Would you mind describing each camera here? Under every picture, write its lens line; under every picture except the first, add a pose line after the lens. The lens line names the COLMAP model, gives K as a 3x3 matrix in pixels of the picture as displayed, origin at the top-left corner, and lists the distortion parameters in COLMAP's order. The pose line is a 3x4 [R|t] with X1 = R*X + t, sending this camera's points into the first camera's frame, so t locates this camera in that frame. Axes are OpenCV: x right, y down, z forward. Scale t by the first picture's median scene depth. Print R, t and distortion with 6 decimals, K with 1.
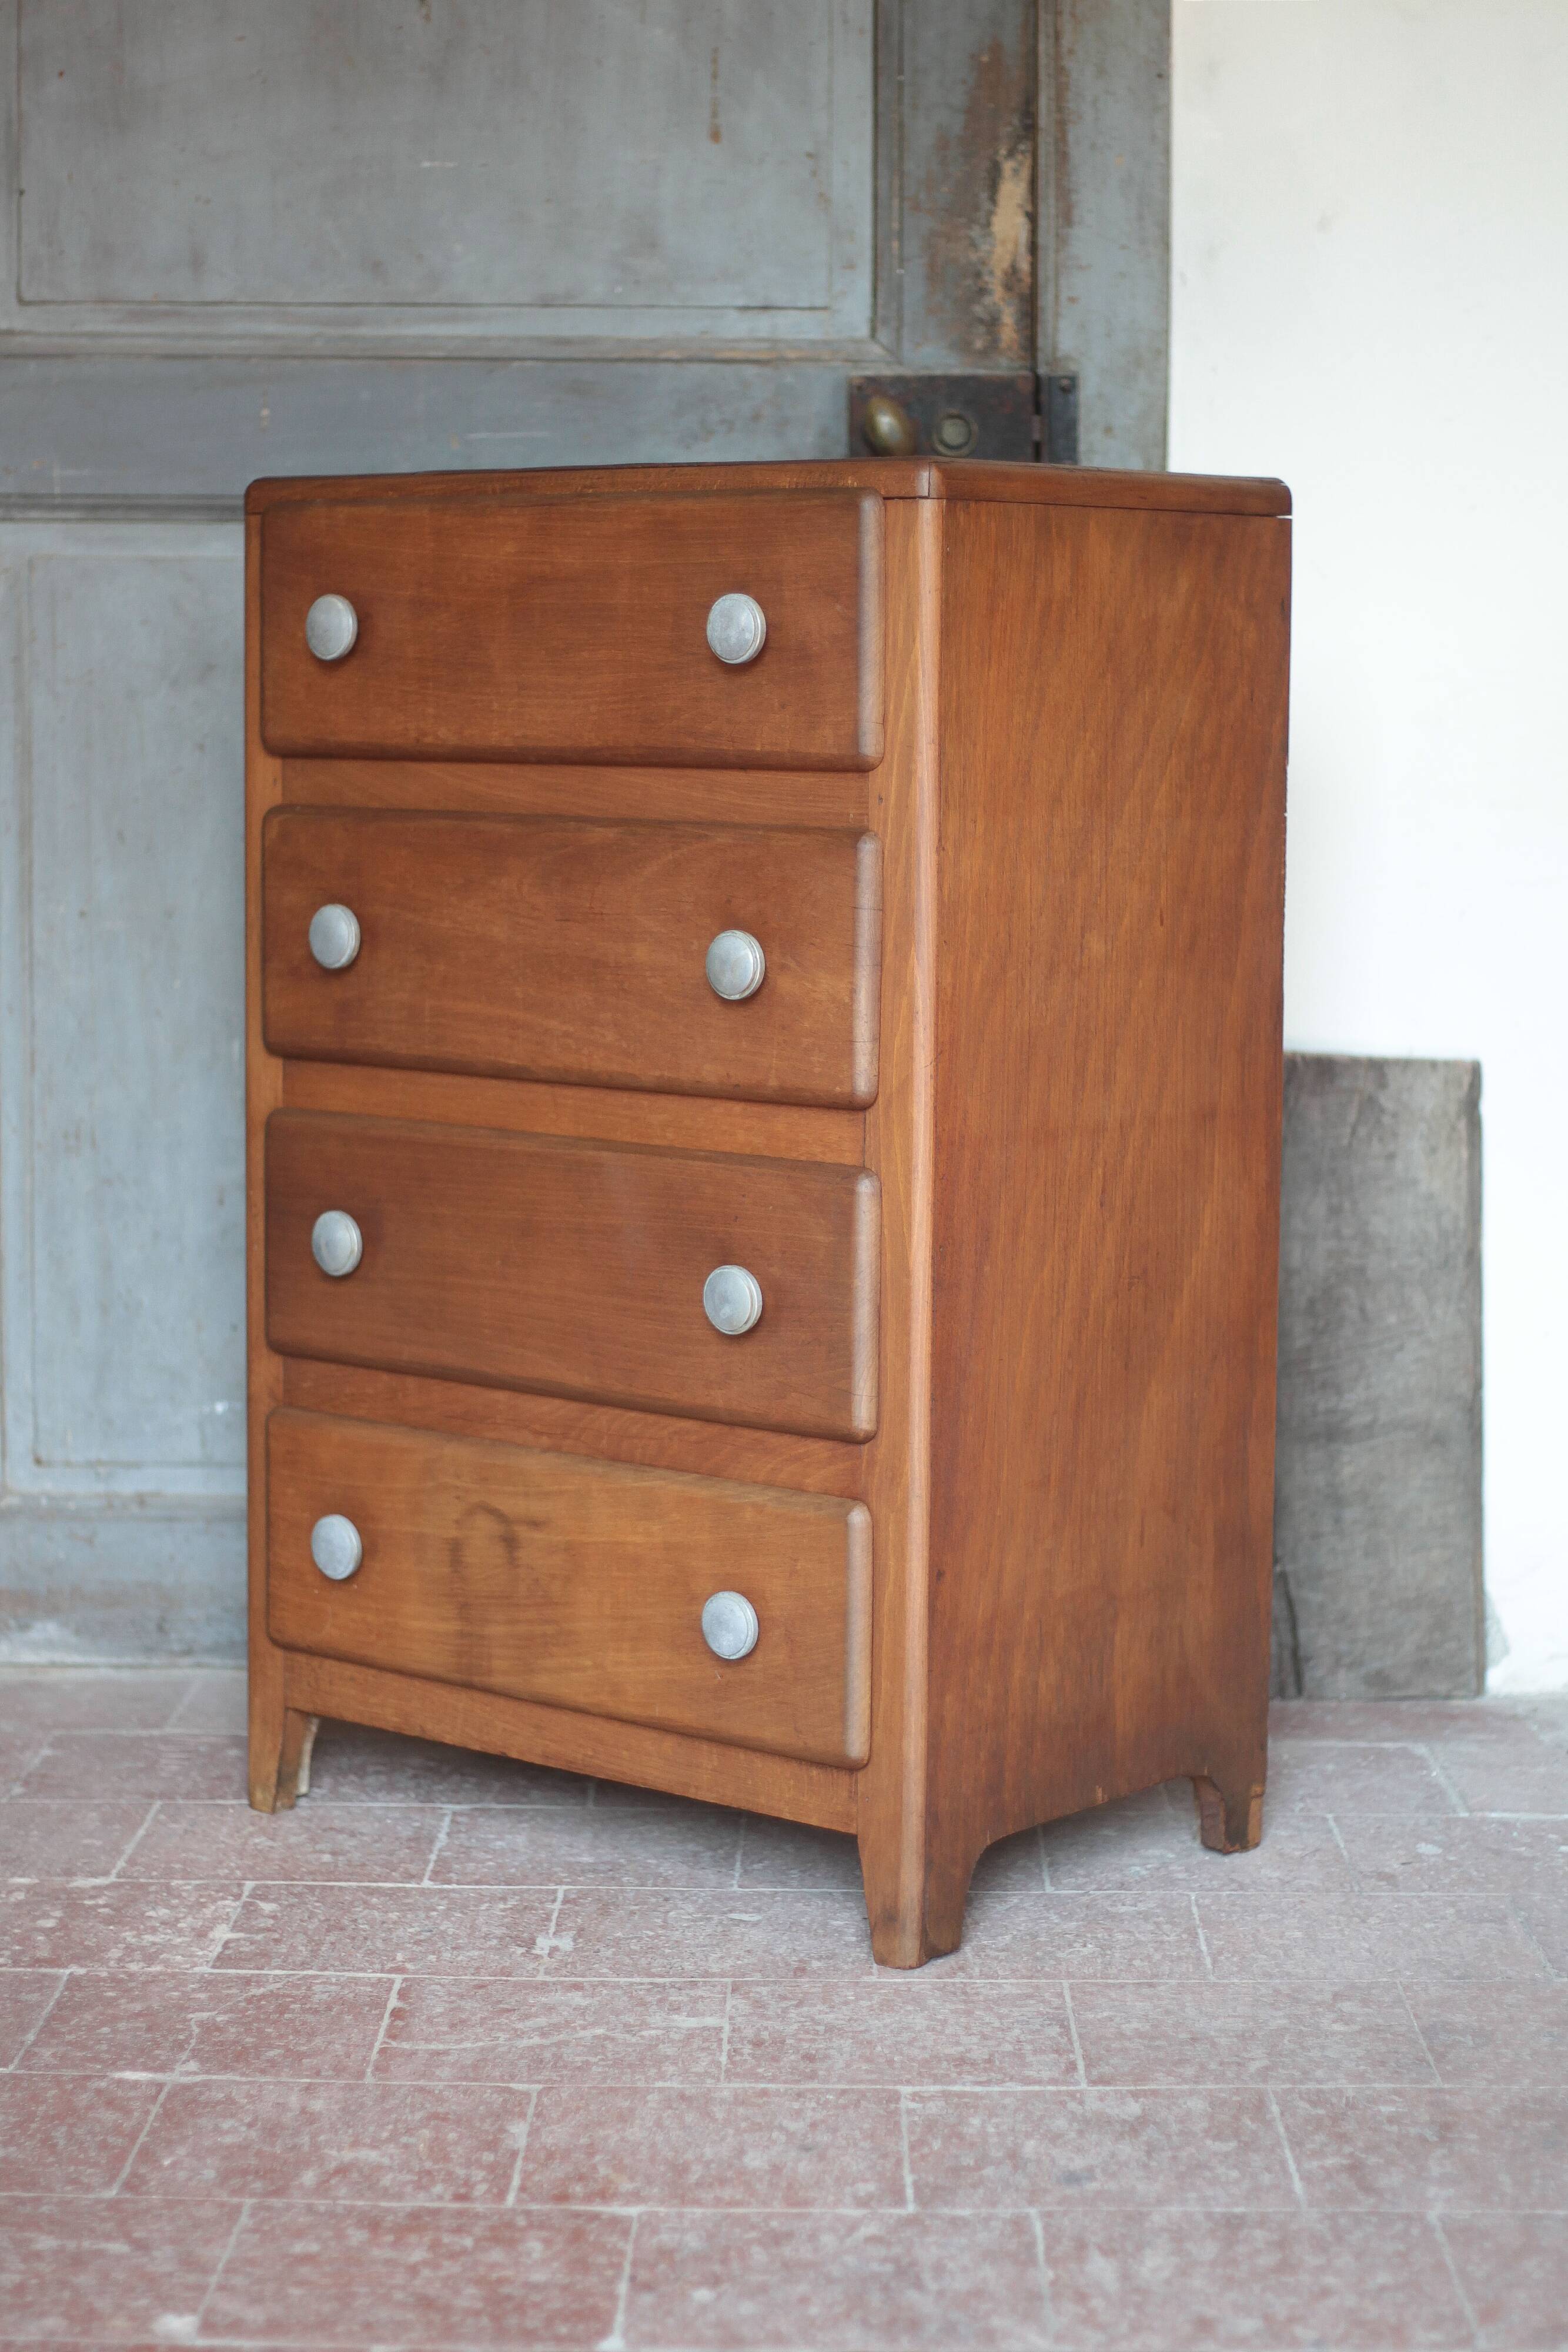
lens RADIAL K [[4996.5, 0, 784.0], [0, 4996.5, 1046.8], [0, 0, 1]] dist [-0.061865, -0.092154]
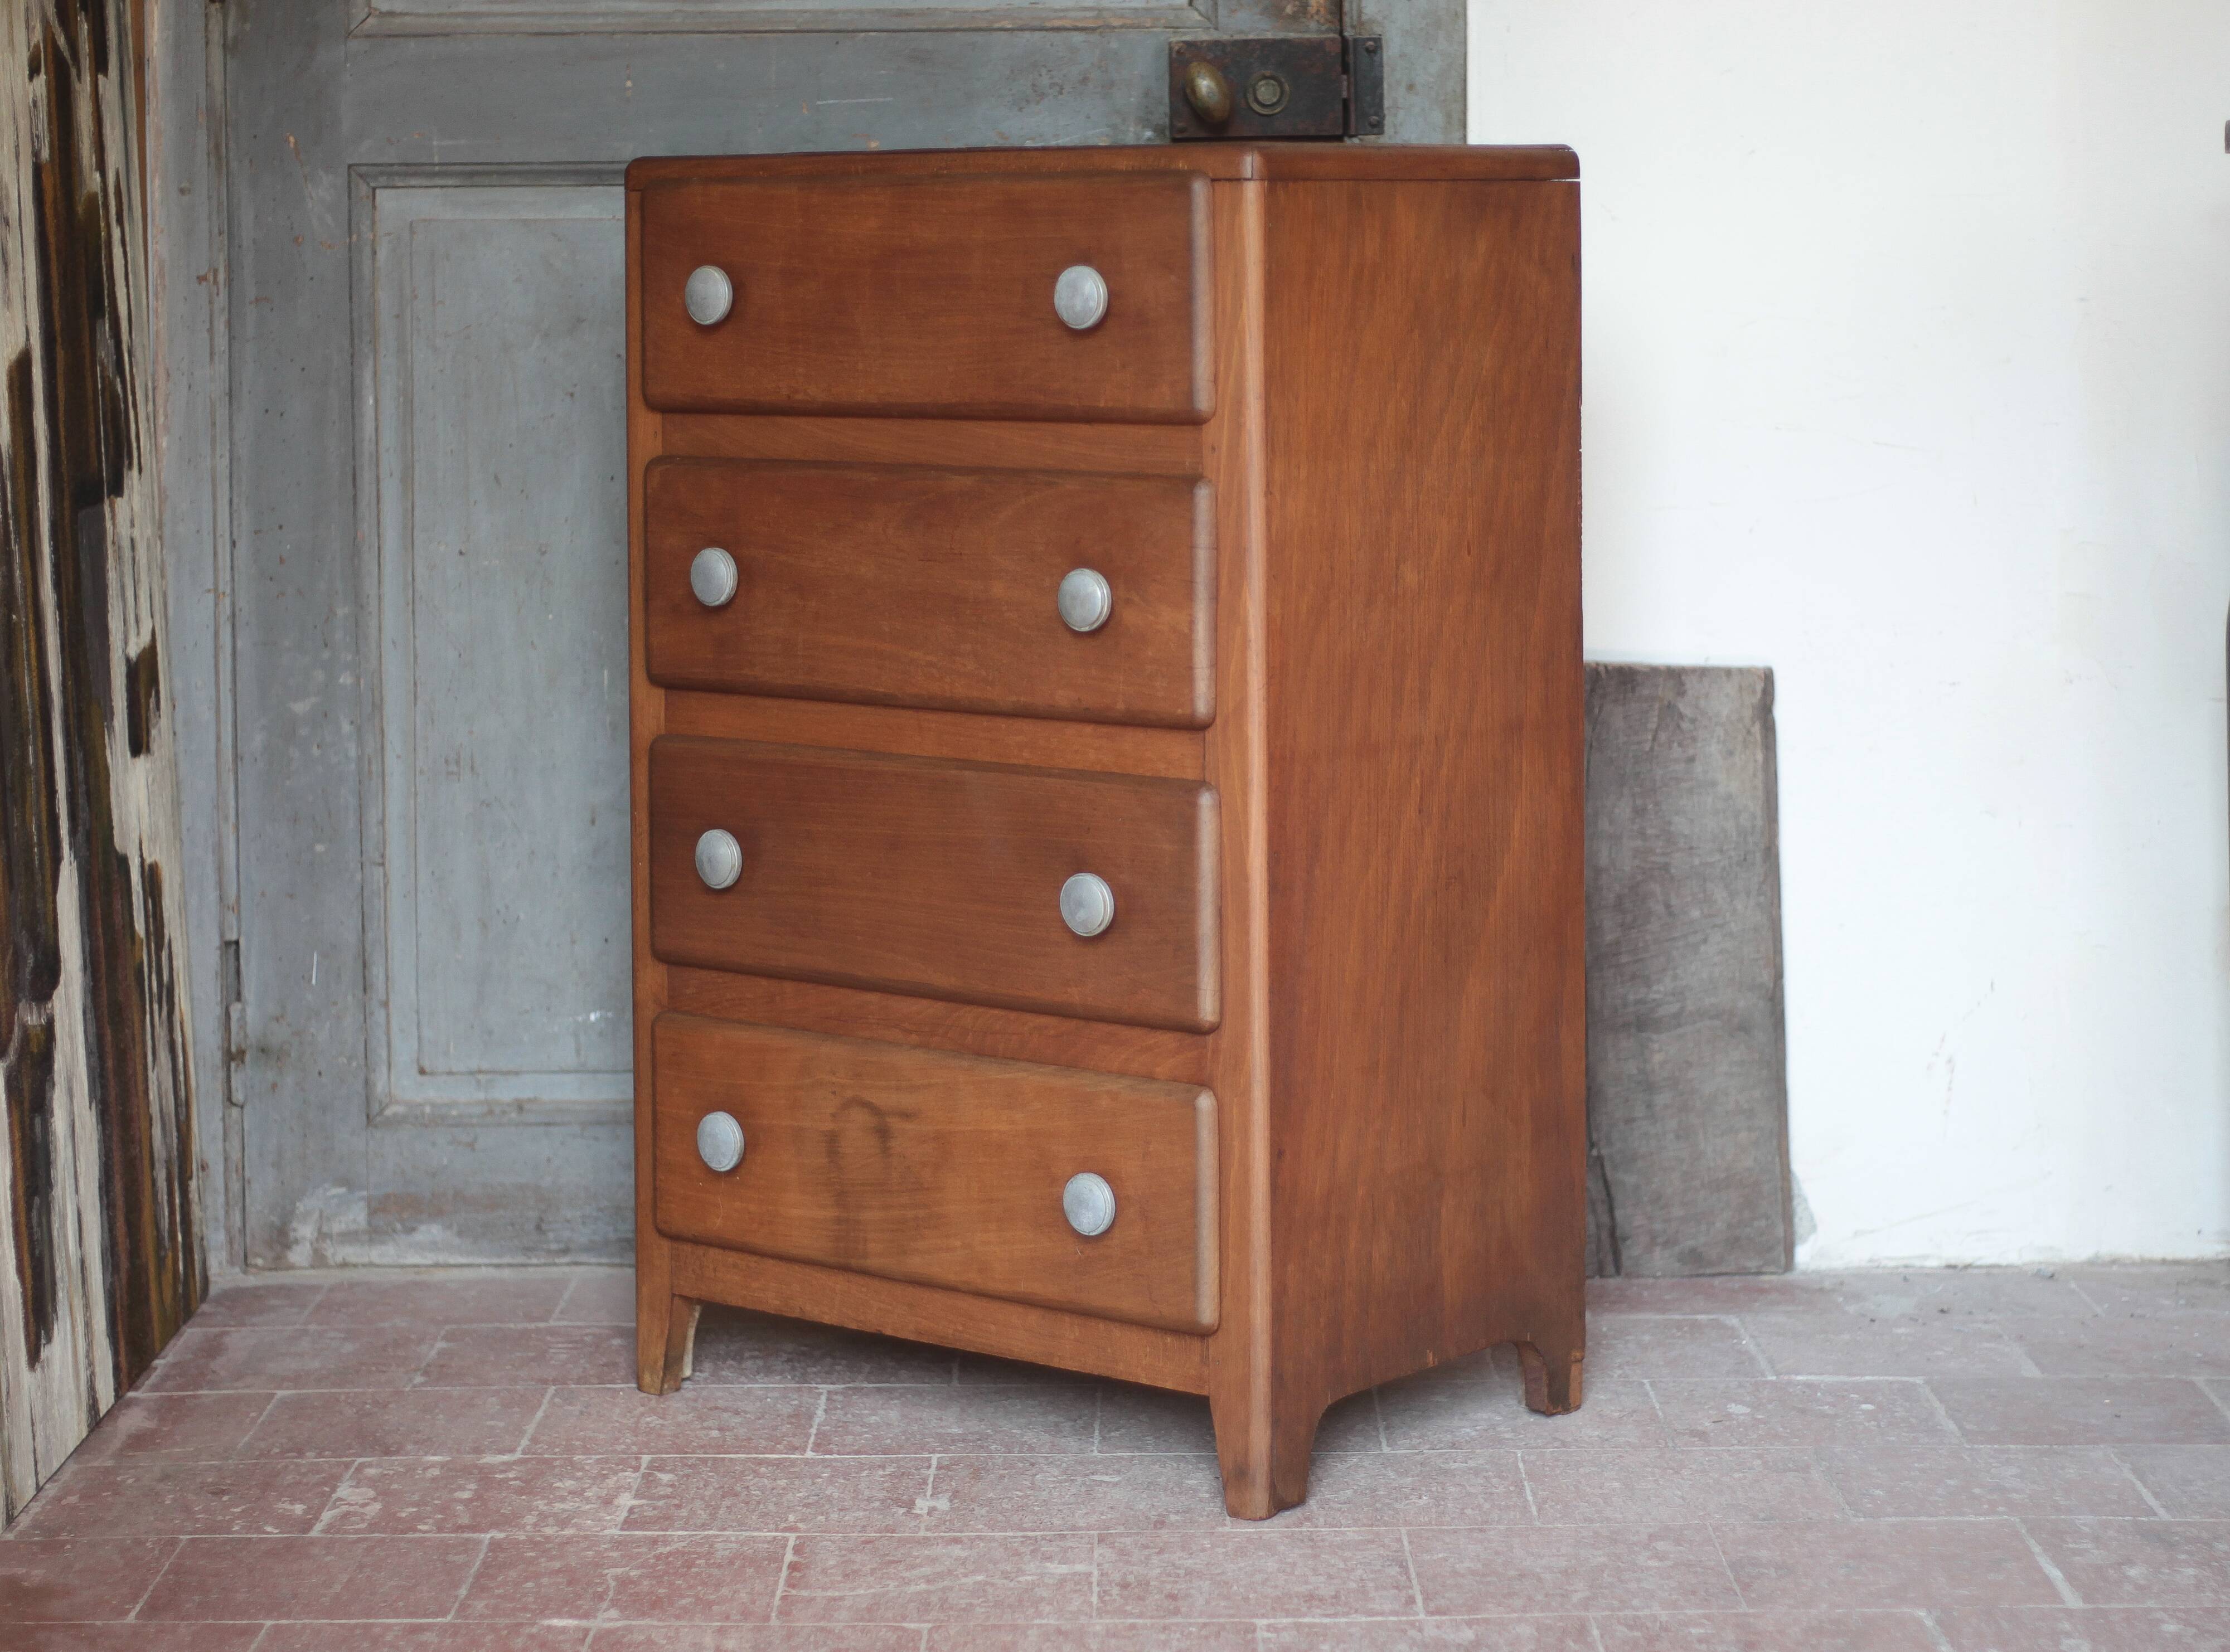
lens RADIAL K [[5527.0, 0, 1072.6], [0, 5527.0, 63.8], [0, 0, 1]] dist [-0.060010, 0.212647]
pose [[0.999859, -0.016550, 0.002816, -0.013588], [0.016750, 0.994660, -0.101838, -0.009705], [-0.001115, 0.101871, 0.994797, -0.225635]]
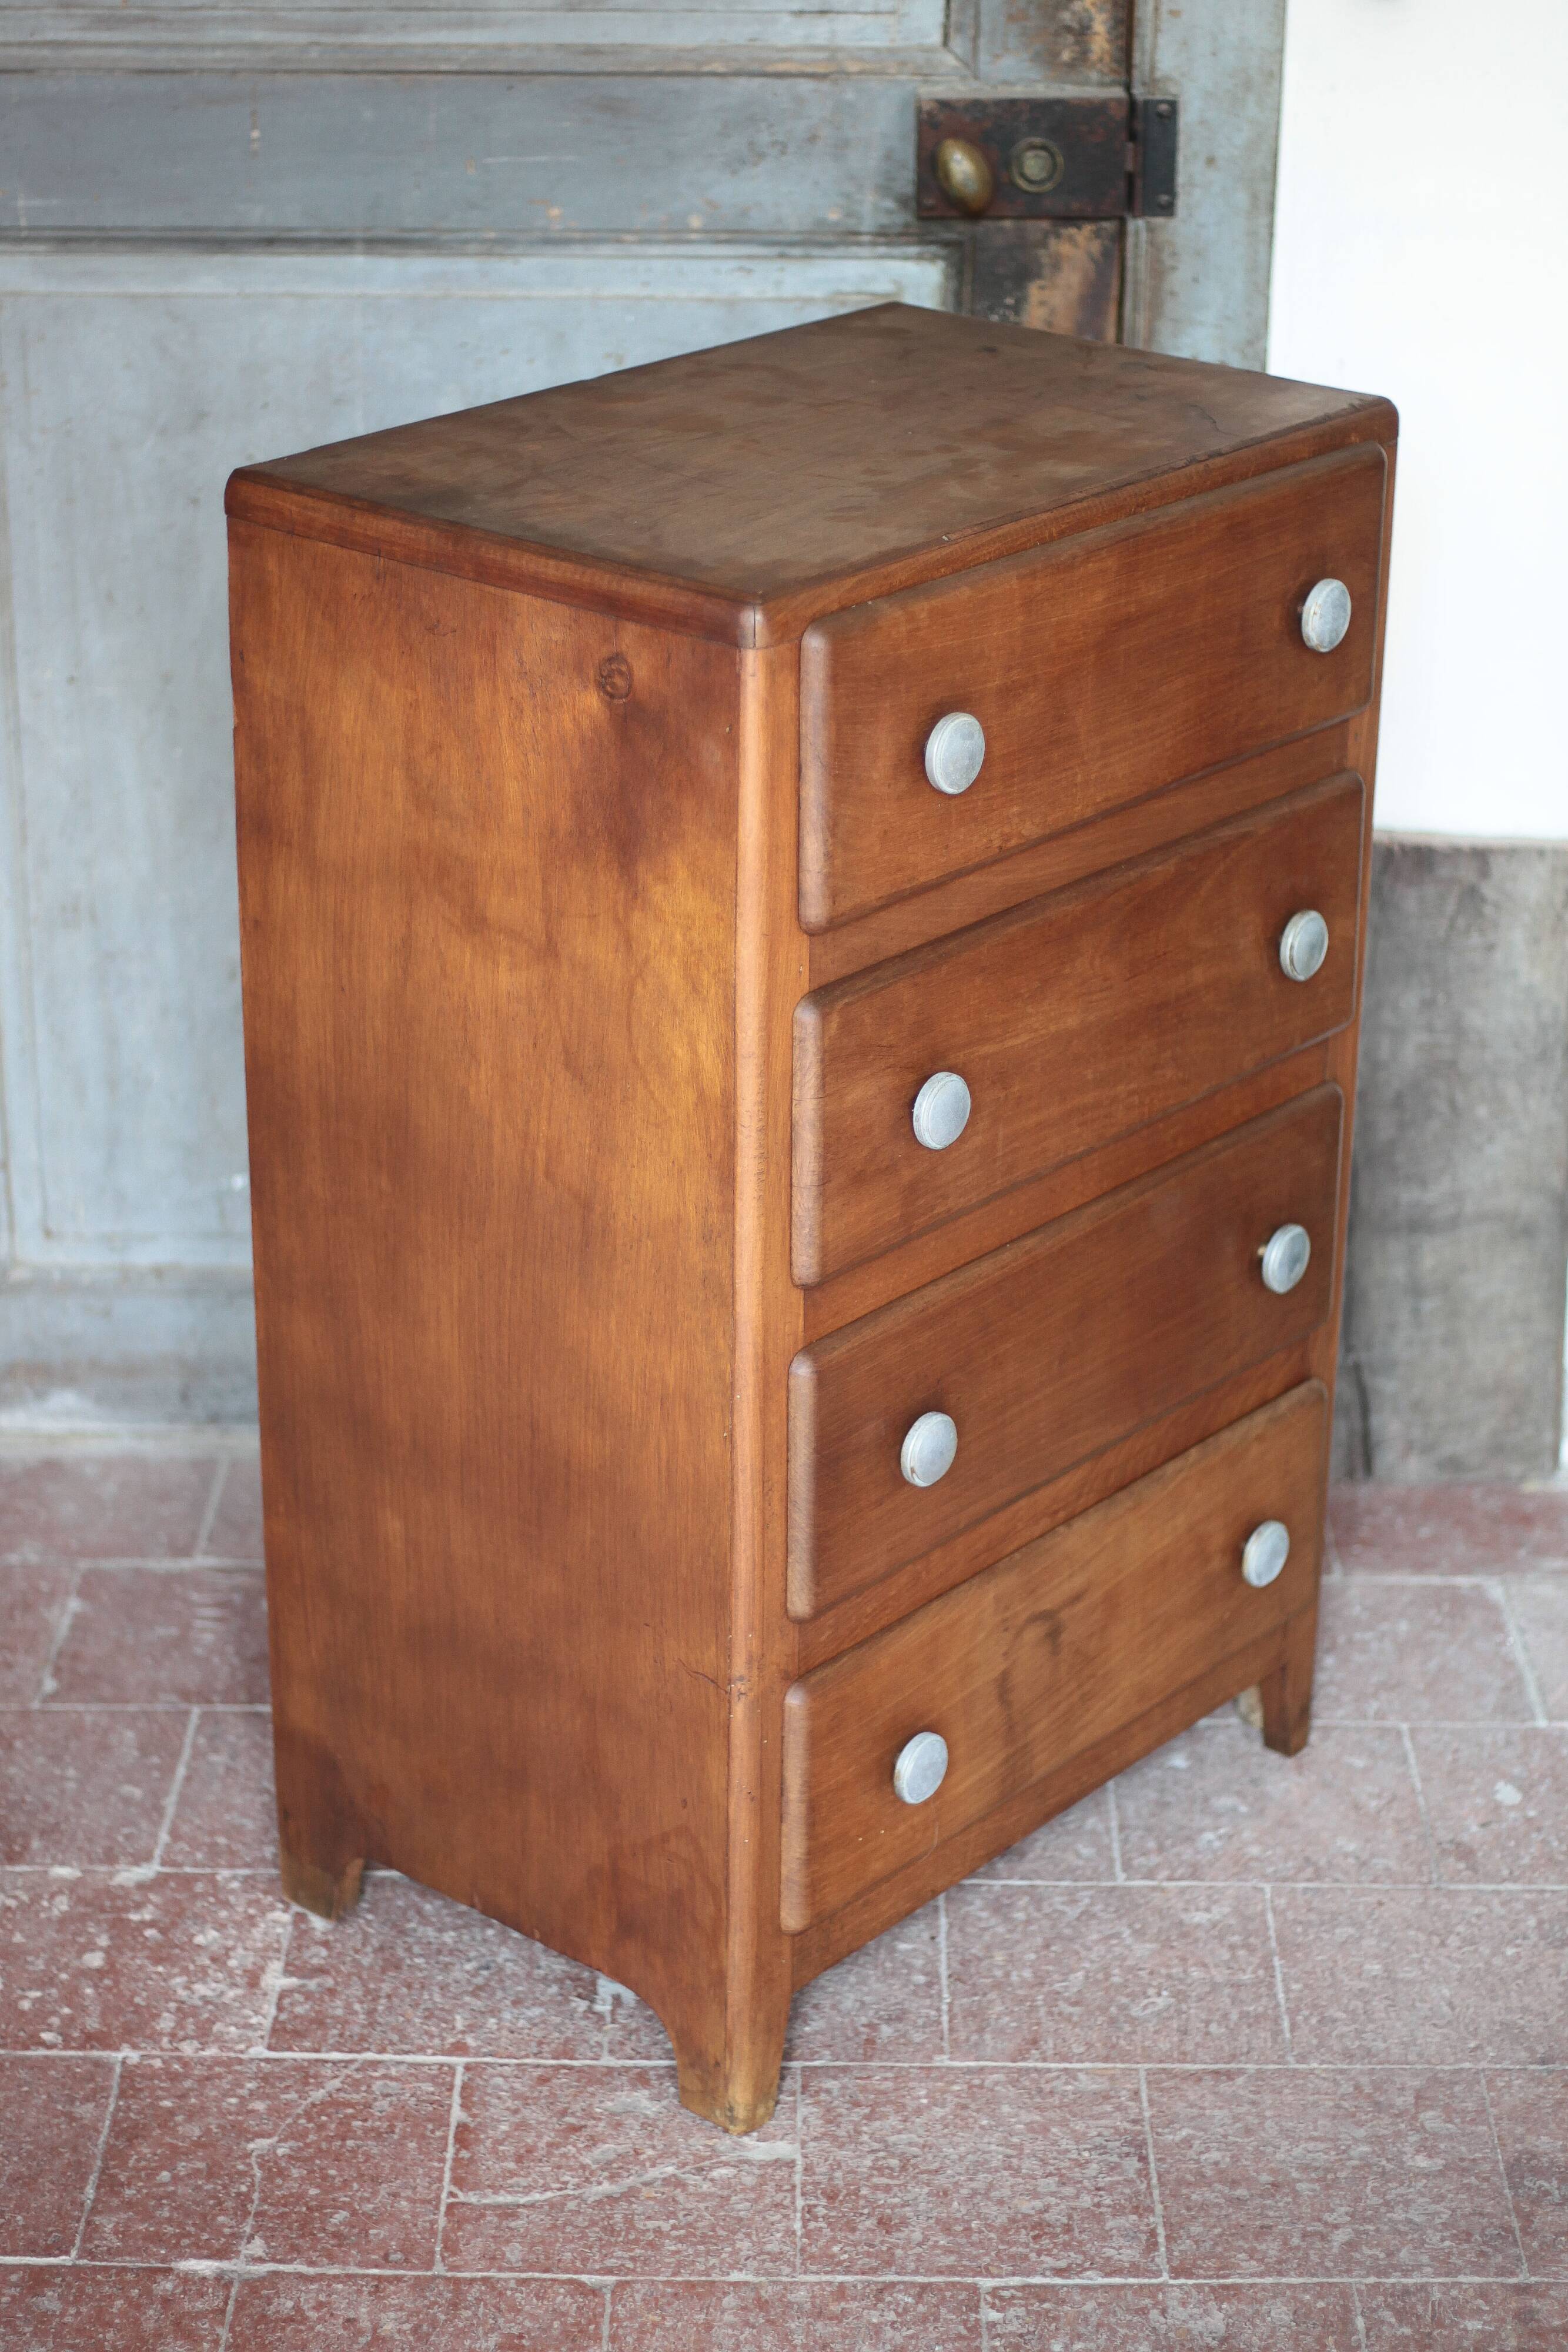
lens RADIAL K [[4971.8, 0, 784.0], [0, 4971.8, 1176.0], [0, 0, 1]] dist [-0.092135, -0.045508]
pose [[0.999964, 0.000544, 0.008504, -0.021387], [-0.003303, 0.944683, 0.327967, -0.286597], [-0.007855, -0.327983, 0.944651, 0.134532]]
